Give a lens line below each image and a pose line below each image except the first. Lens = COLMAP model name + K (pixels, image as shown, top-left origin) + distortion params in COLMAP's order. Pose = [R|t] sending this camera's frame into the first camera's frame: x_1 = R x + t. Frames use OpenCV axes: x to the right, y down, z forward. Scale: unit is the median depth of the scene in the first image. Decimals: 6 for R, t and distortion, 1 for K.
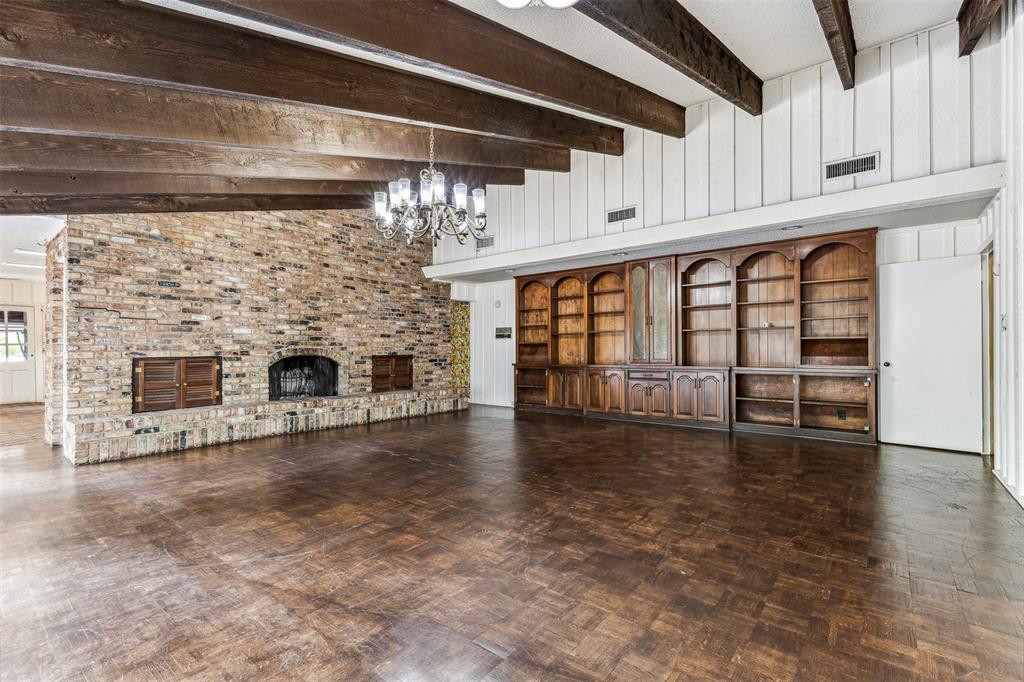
lens RADIAL K [[461.8, 0, 514.3], [0, 461.8, 349.0], [0, 0, 1]] dist [0.000046, -0.000658]
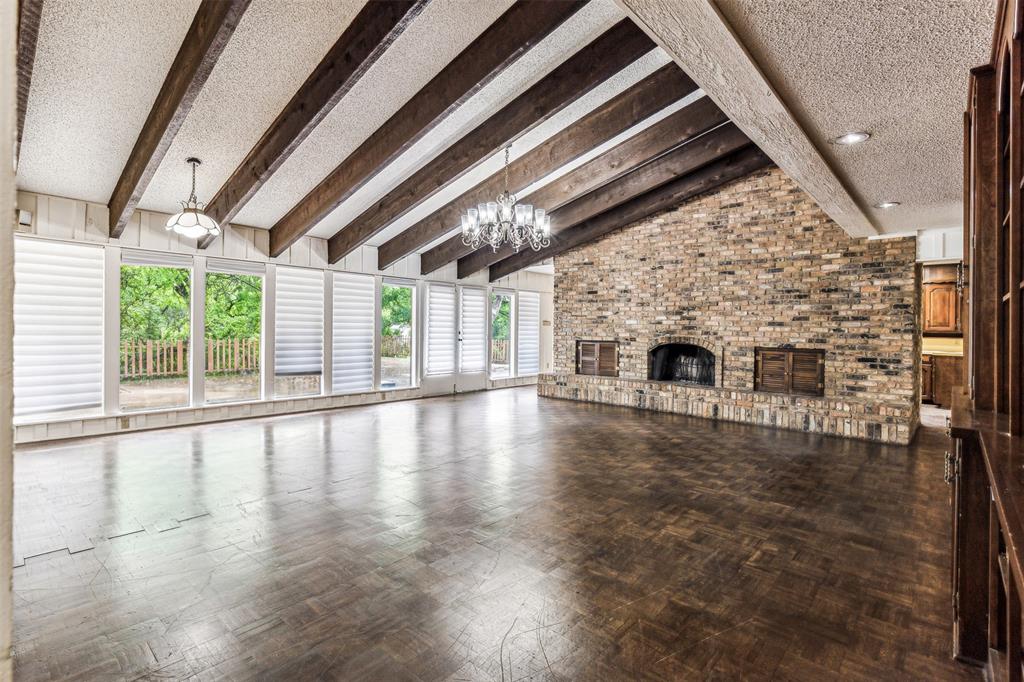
lens RADIAL K [[485.2, 0, 514.6], [0, 485.2, 330.5], [0, 0, 1]] dist [0.008139, -0.000995]
pose [[-0.053825, 0.004496, -0.998540, 0.684068], [-0.017484, 0.999832, 0.005444, -0.015602], [0.998397, 0.017751, -0.053737, 0.661570]]
